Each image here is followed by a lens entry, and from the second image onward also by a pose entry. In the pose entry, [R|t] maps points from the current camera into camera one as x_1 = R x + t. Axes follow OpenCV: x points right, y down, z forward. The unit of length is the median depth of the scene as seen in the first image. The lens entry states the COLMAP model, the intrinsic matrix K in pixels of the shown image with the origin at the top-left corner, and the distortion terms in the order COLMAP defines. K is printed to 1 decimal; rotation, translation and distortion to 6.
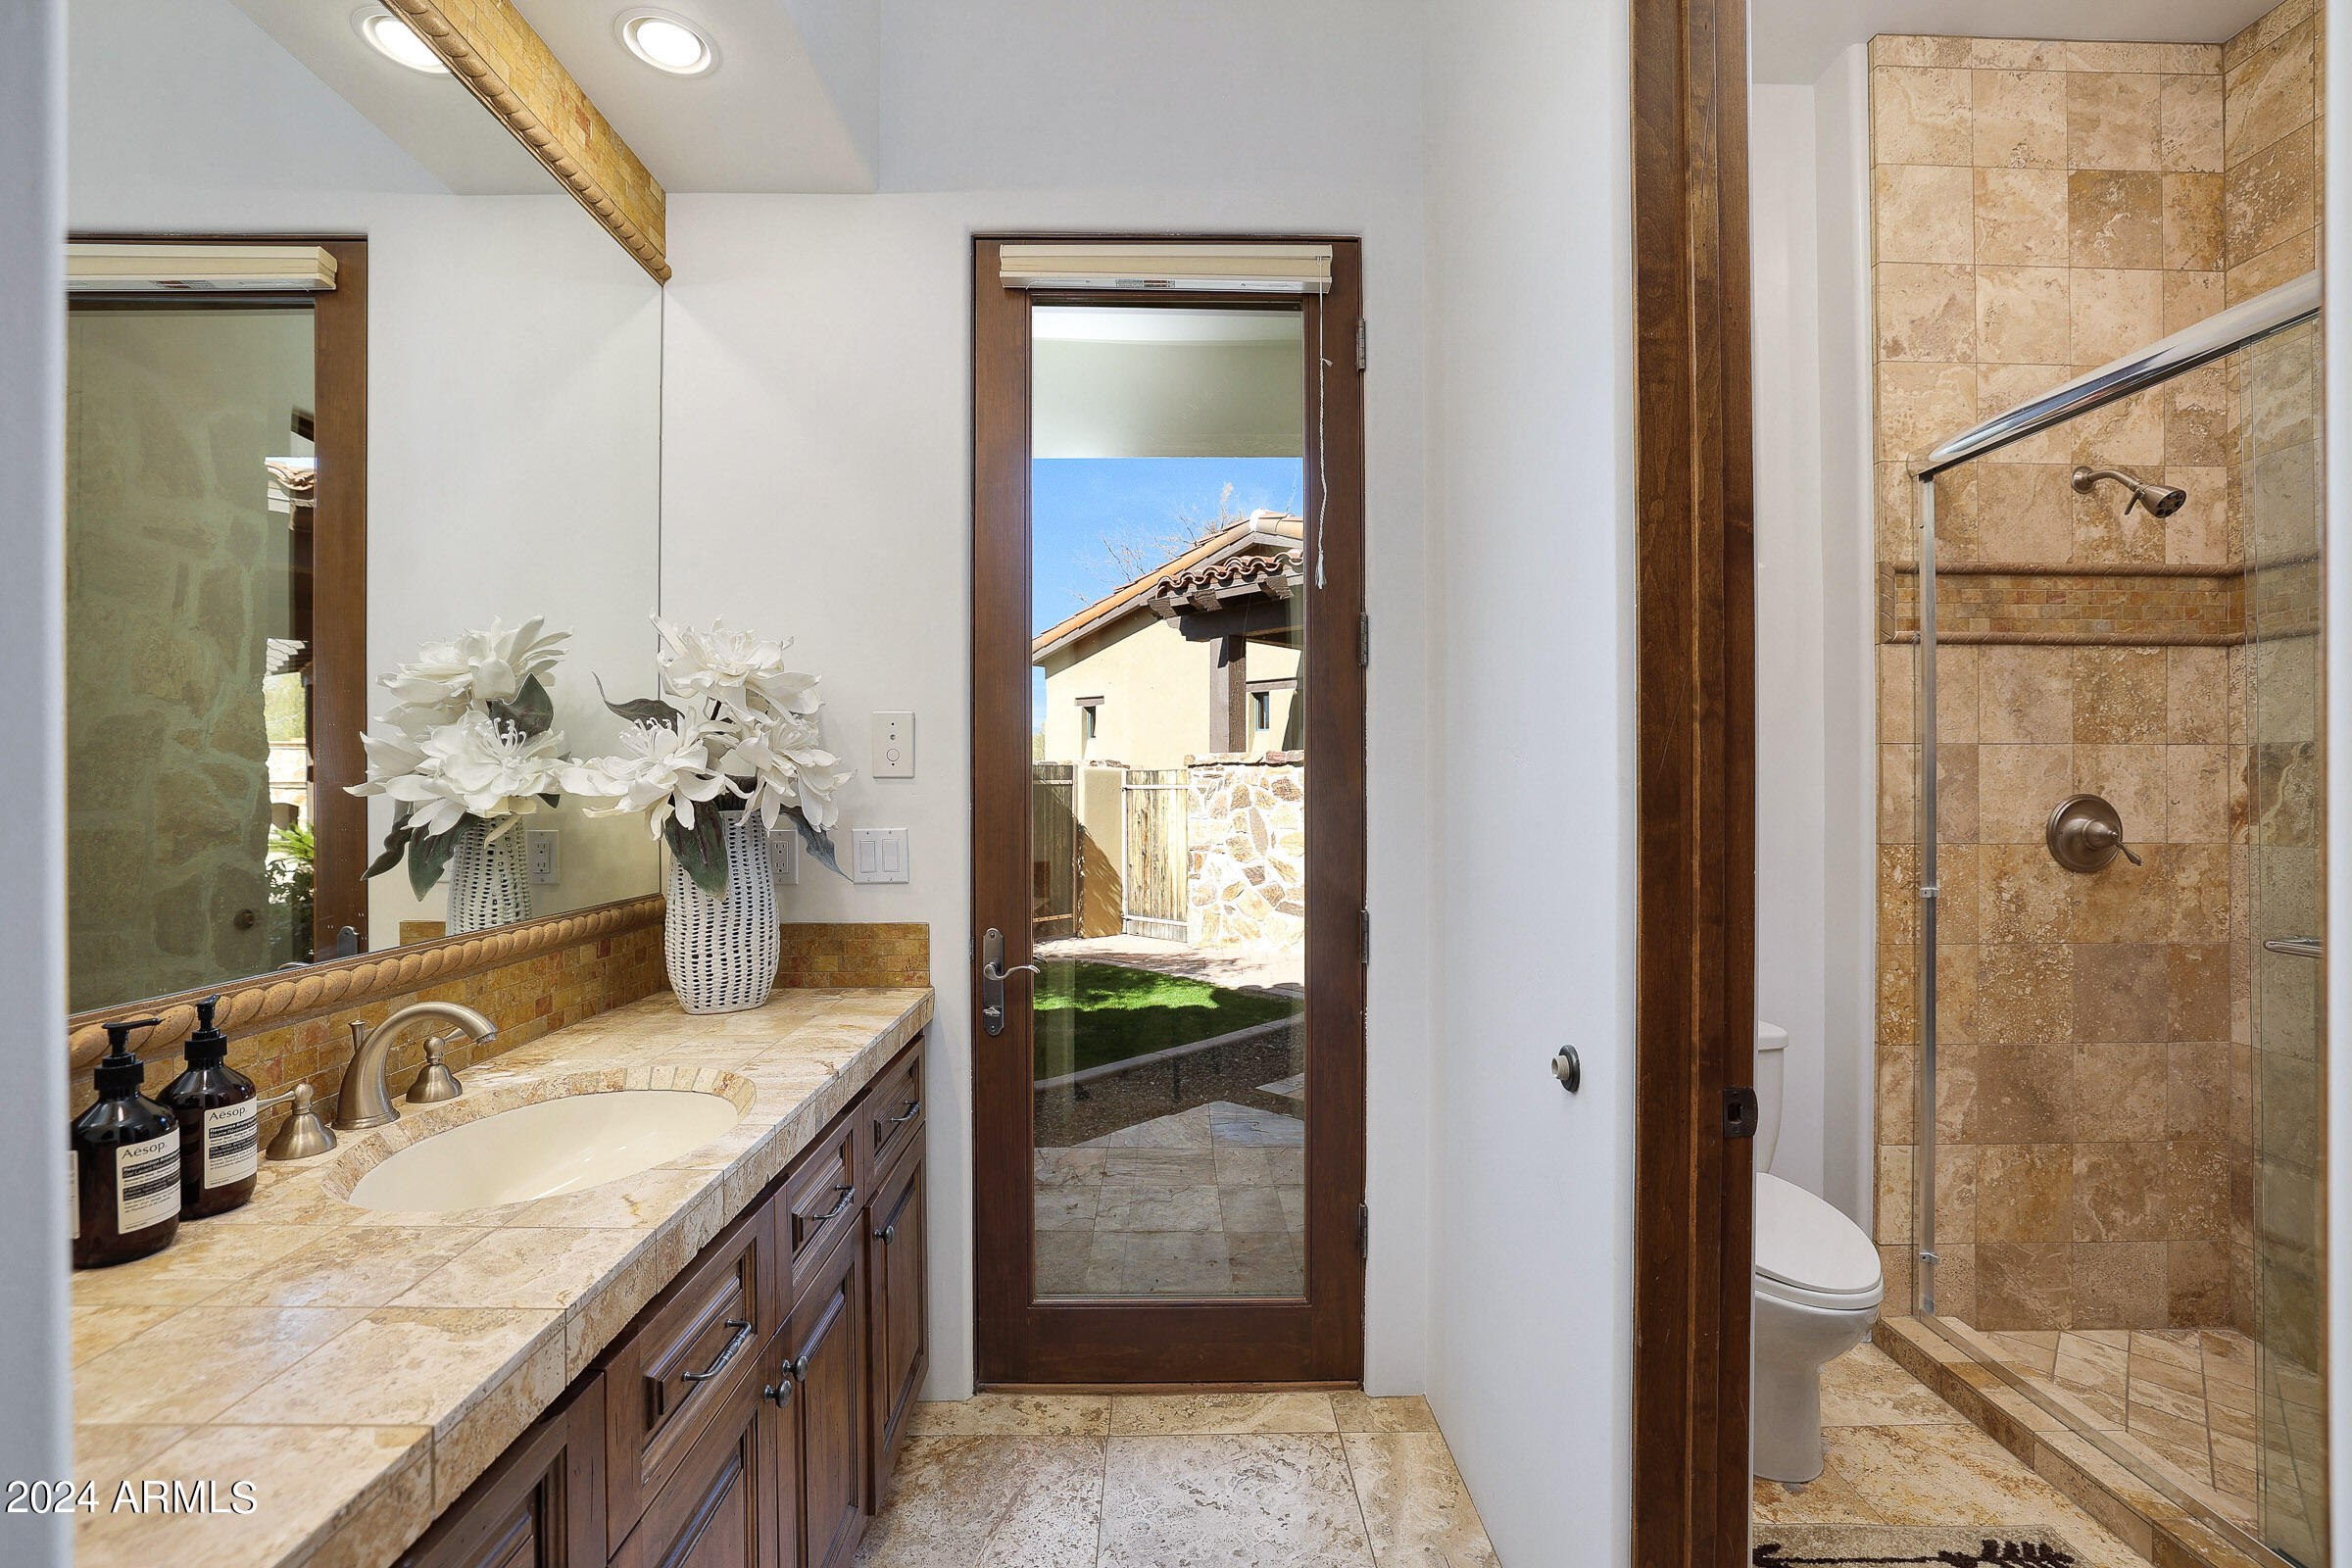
lens RADIAL K [[1009.3, 0, 1161.1], [0, 1009.3, 776.5], [0, 0, 1]] dist [-0.016411, 0.000005]
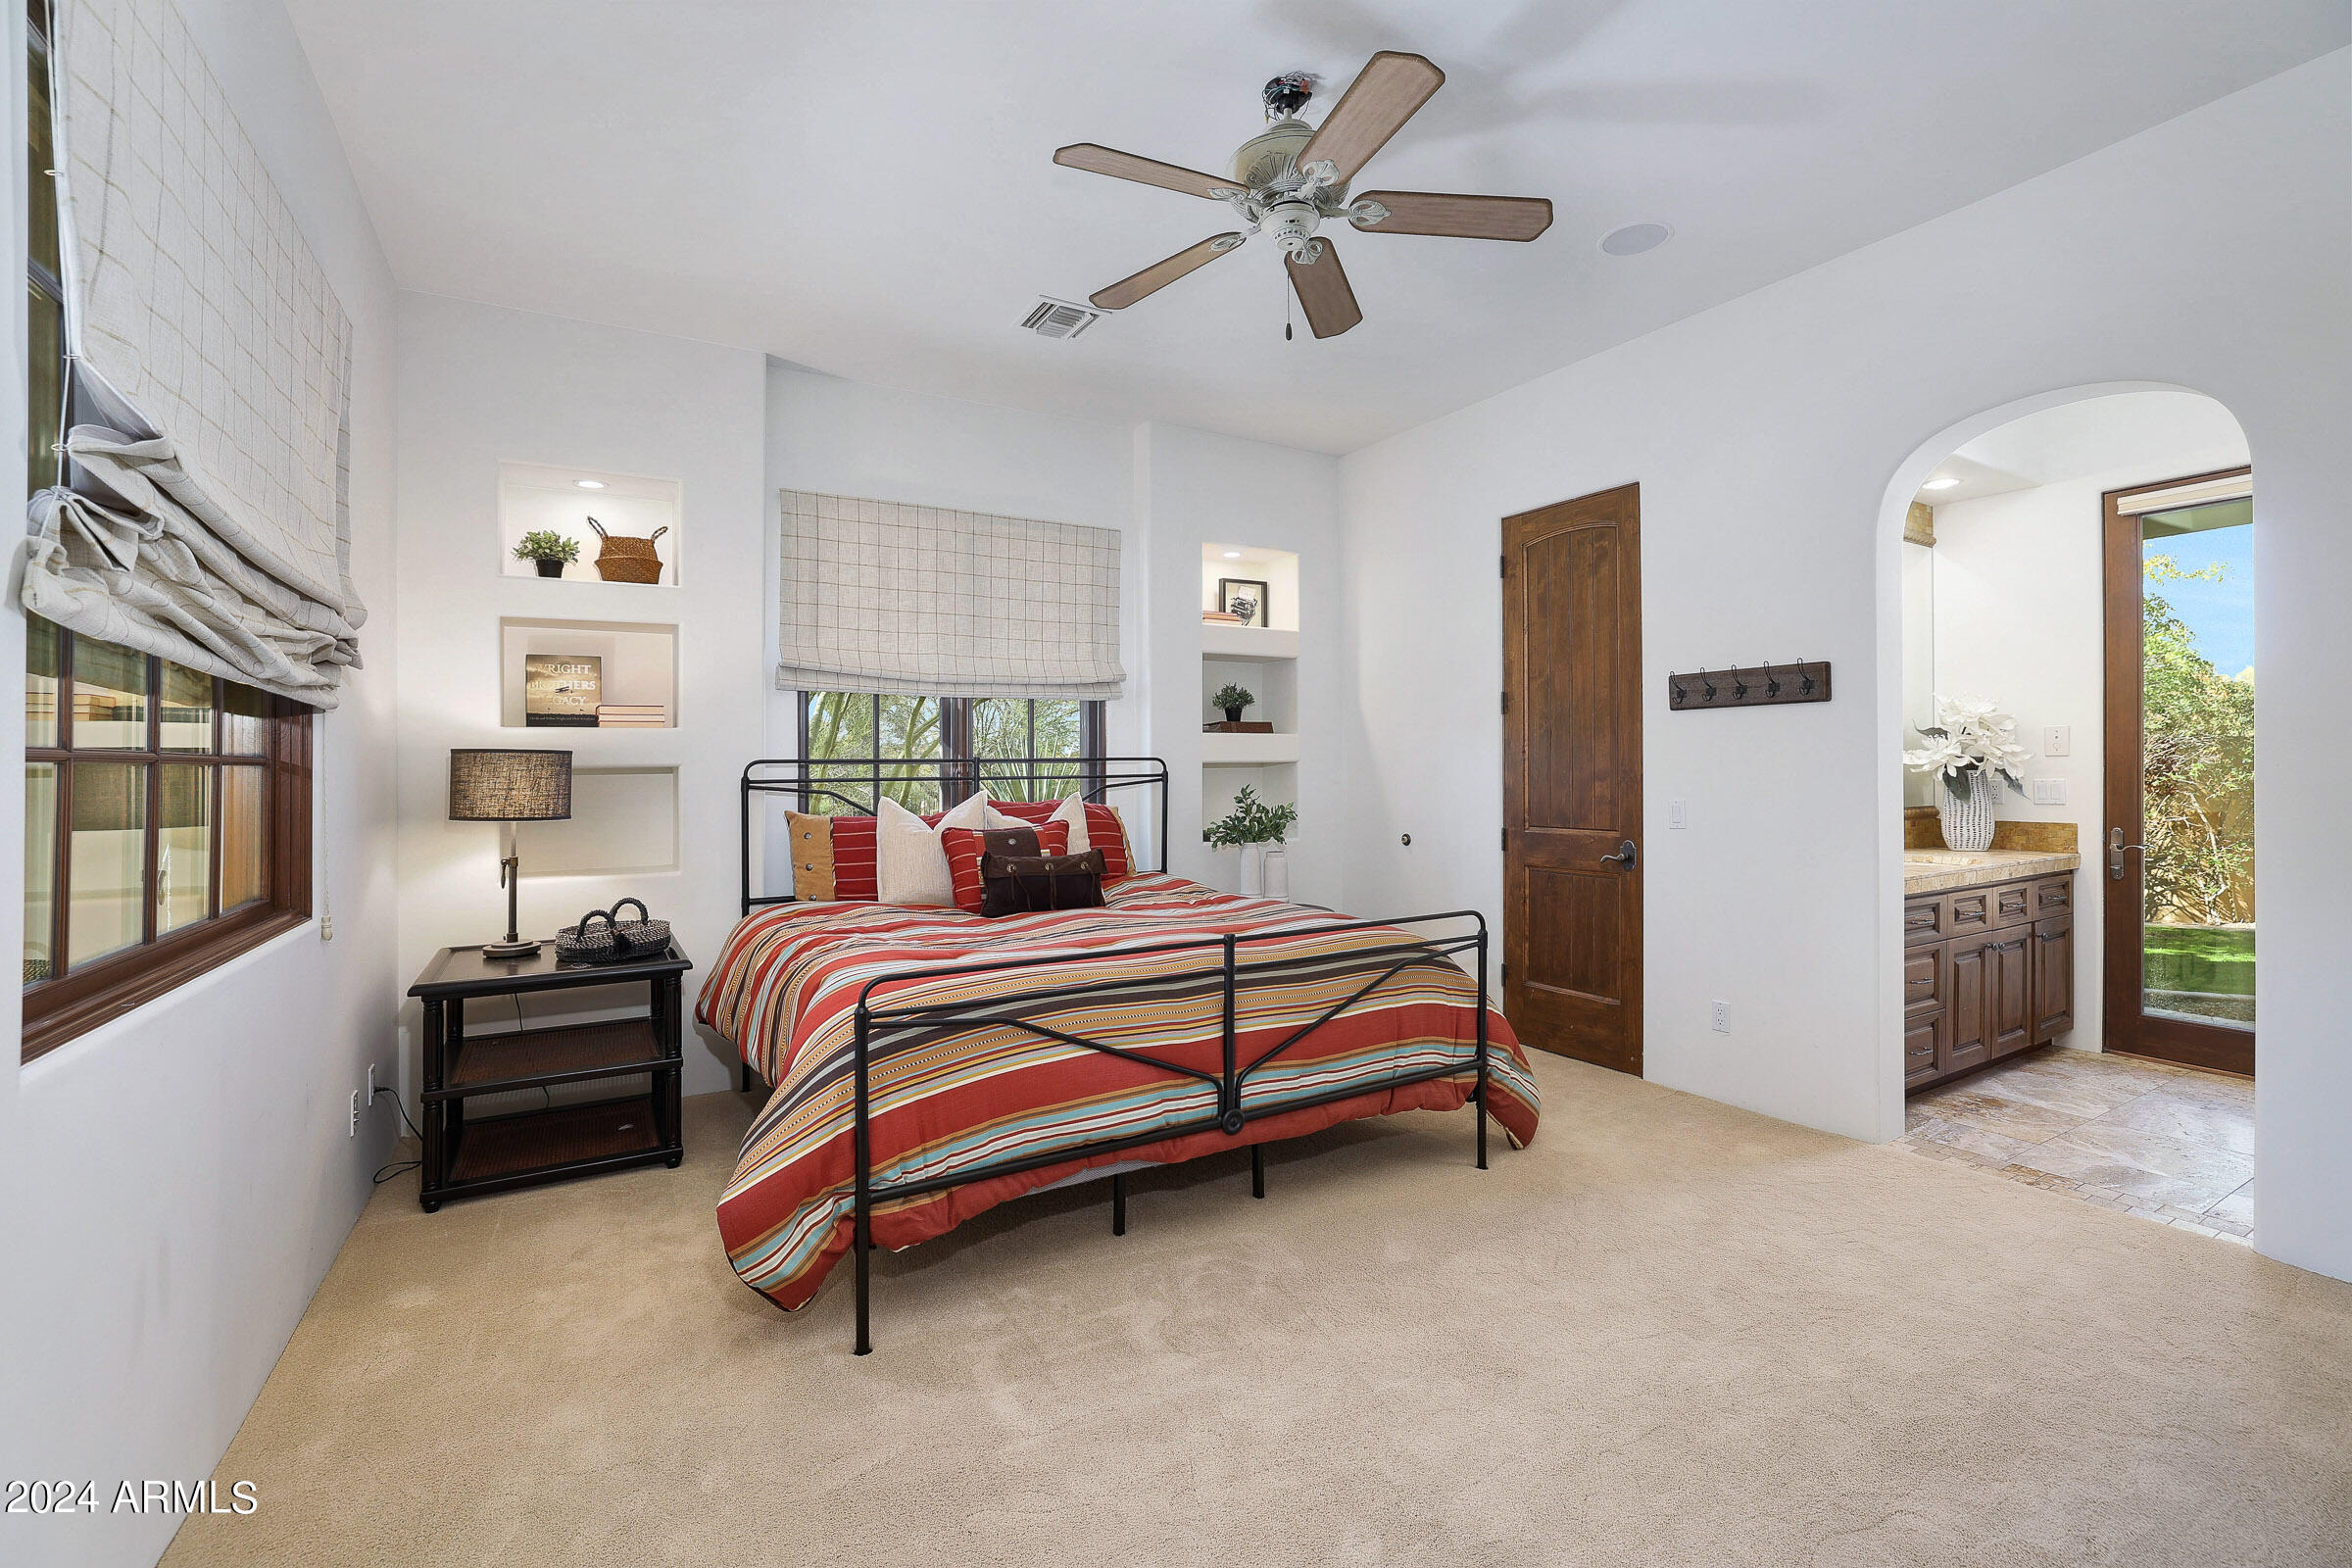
lens RADIAL K [[1009.3, 0, 1161.1], [0, 1009.3, 776.5], [0, 0, 1]] dist [-0.016411, 0.000005]
pose [[0.496971, 0.001194, -0.867766, 0.713101], [0.012000, 0.999894, 0.008248, 0.004864], [0.867684, -0.014512, 0.496904, -1.948129]]
